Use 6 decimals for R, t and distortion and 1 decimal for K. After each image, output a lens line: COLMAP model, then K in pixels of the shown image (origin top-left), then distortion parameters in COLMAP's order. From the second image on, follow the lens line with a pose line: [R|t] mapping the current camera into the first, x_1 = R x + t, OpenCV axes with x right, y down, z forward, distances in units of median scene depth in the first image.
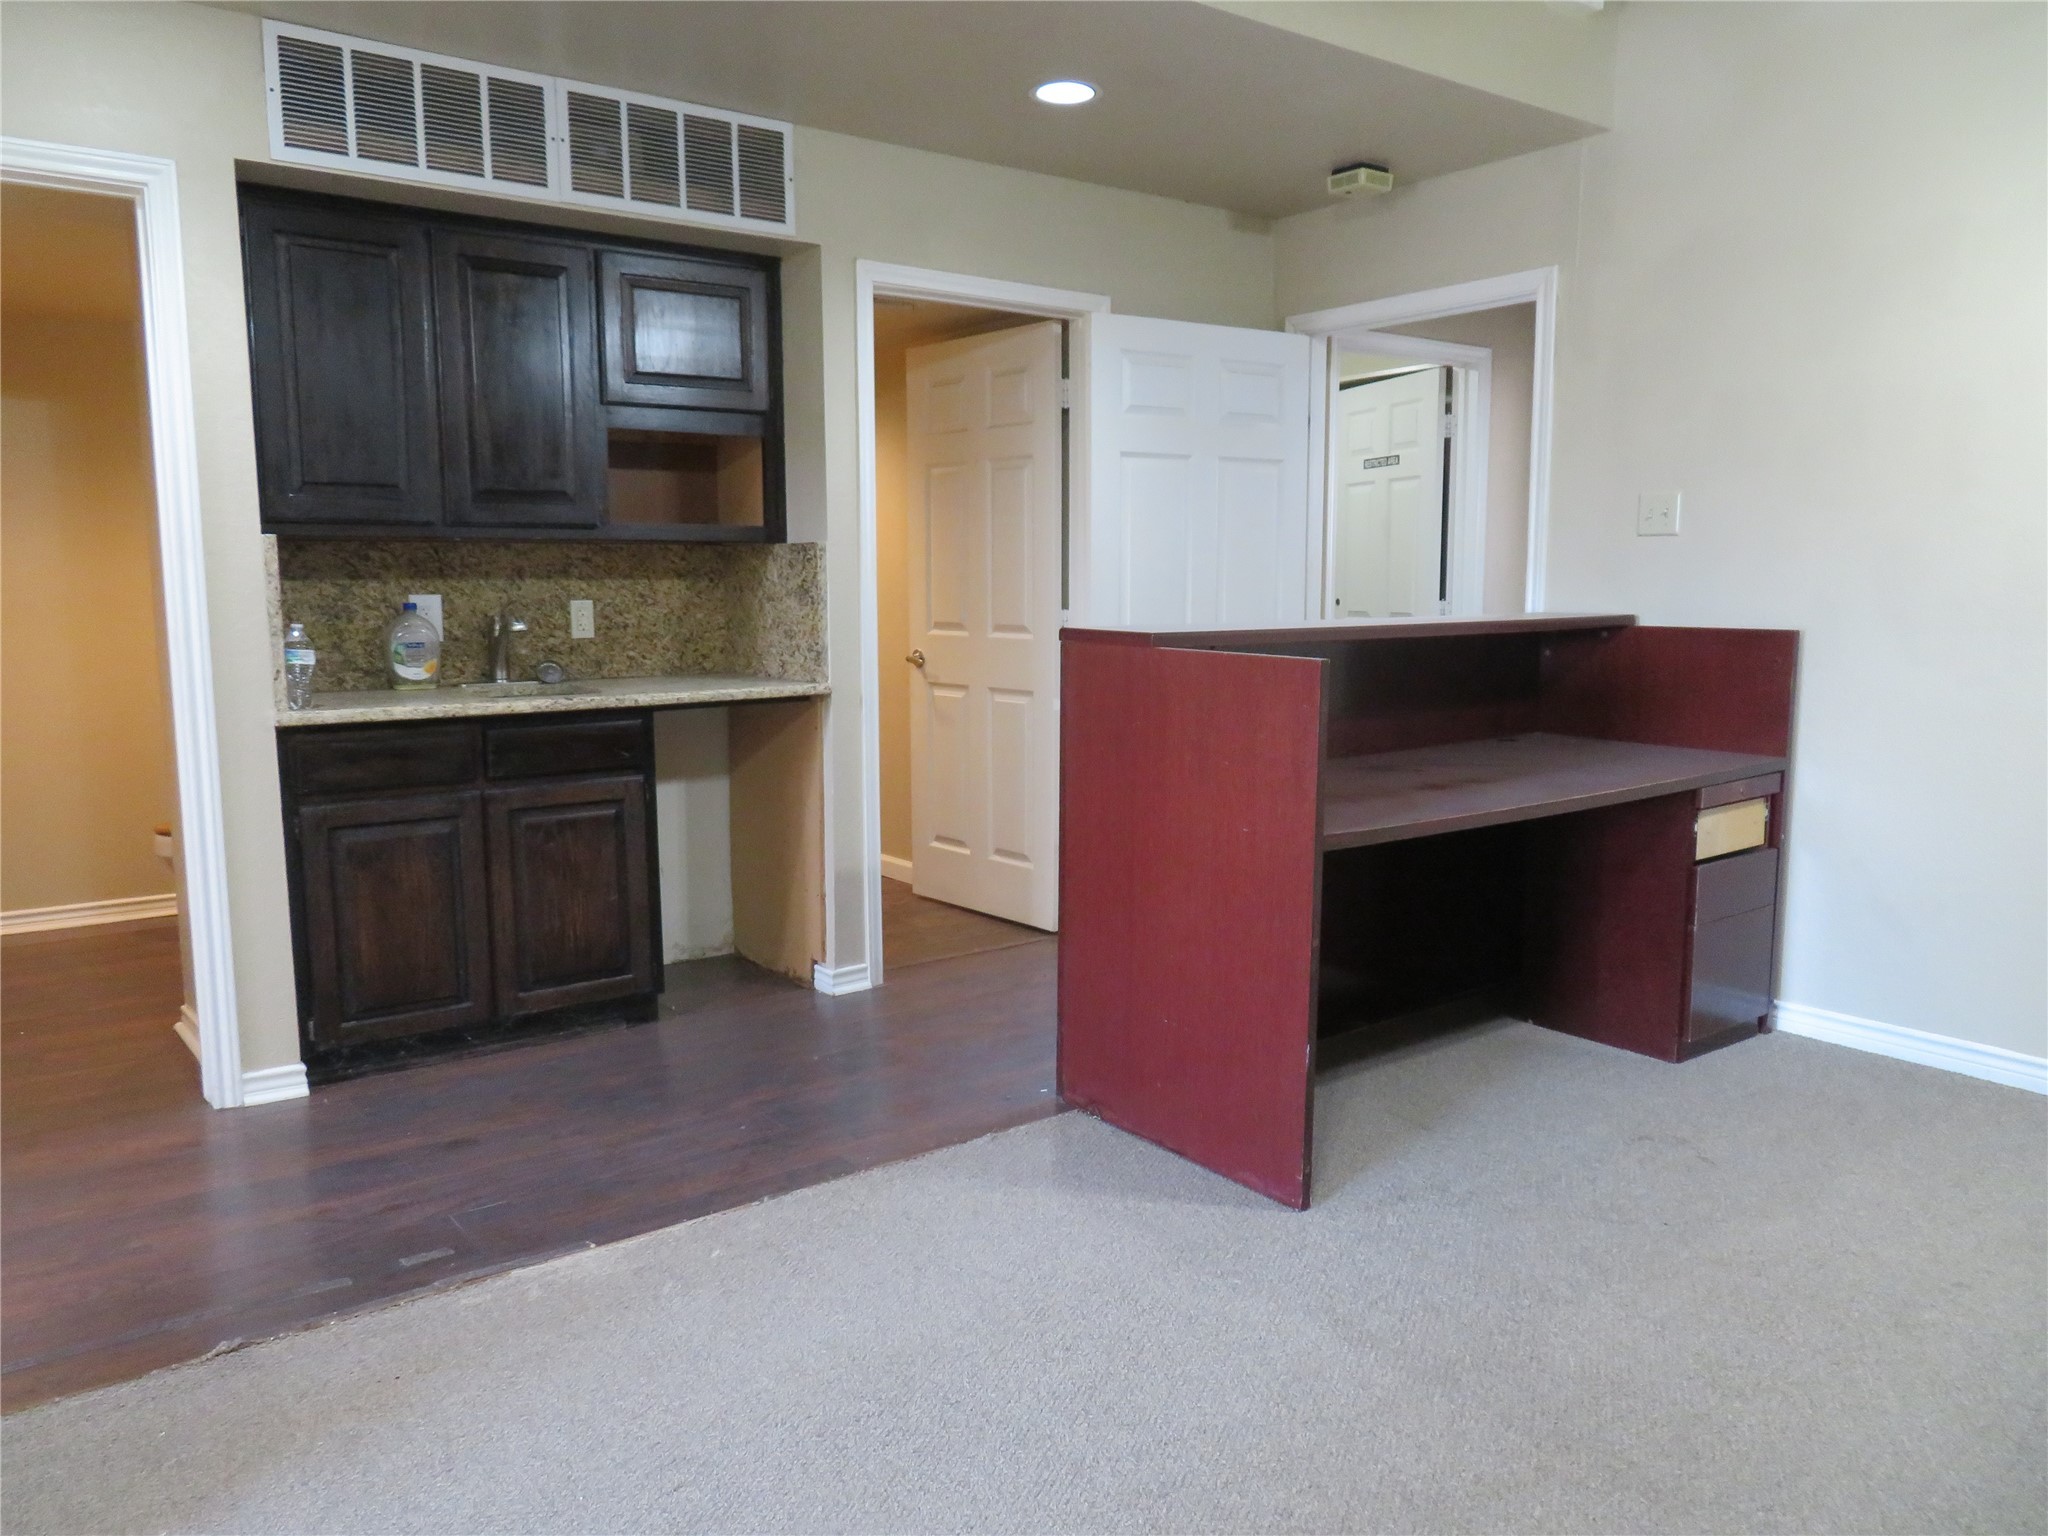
lens RADIAL K [[1502.2, 0, 1032.8], [0, 1502.2, 777.7], [0, 0, 1]] dist [0.025795, -0.017748]
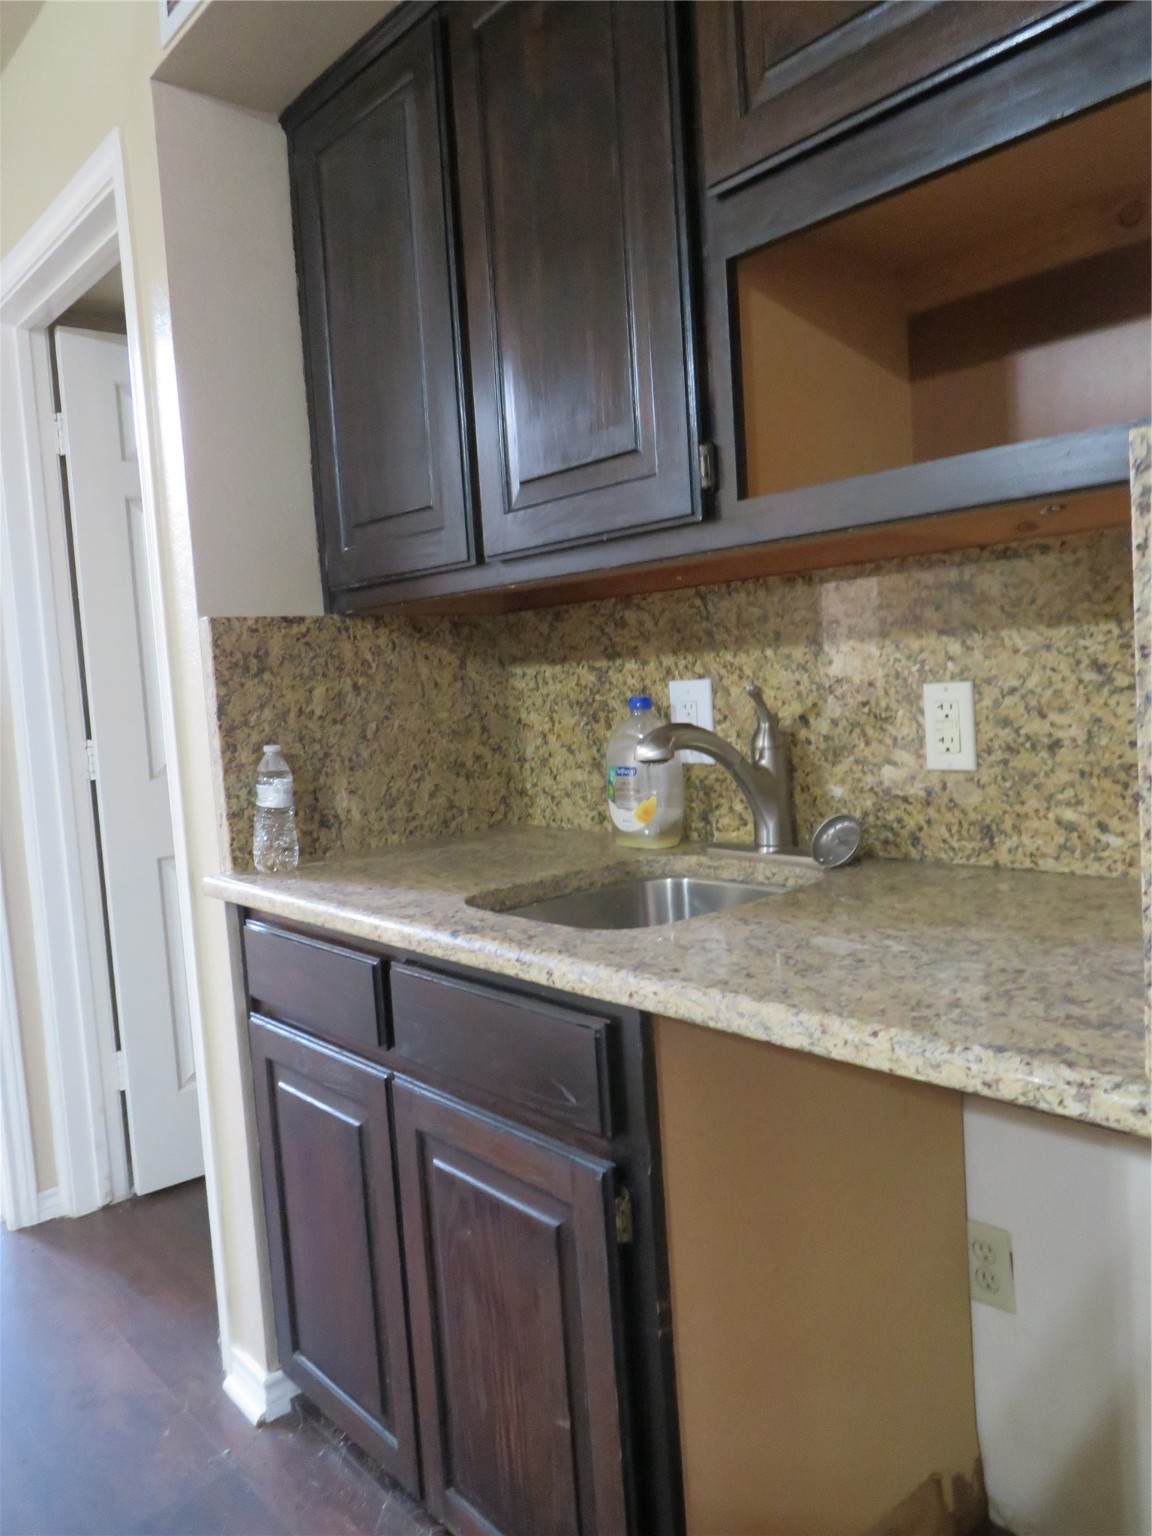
lens RADIAL K [[1126.6, 0, 574.9], [0, 1126.6, 771.3], [0, 0, 1]] dist [0.025795, -0.017748]
pose [[0.059840, 0.088275, -0.994297, 0.018722], [-0.065033, 0.994311, 0.084362, -0.127299], [0.996087, 0.059614, 0.065240, 0.986102]]
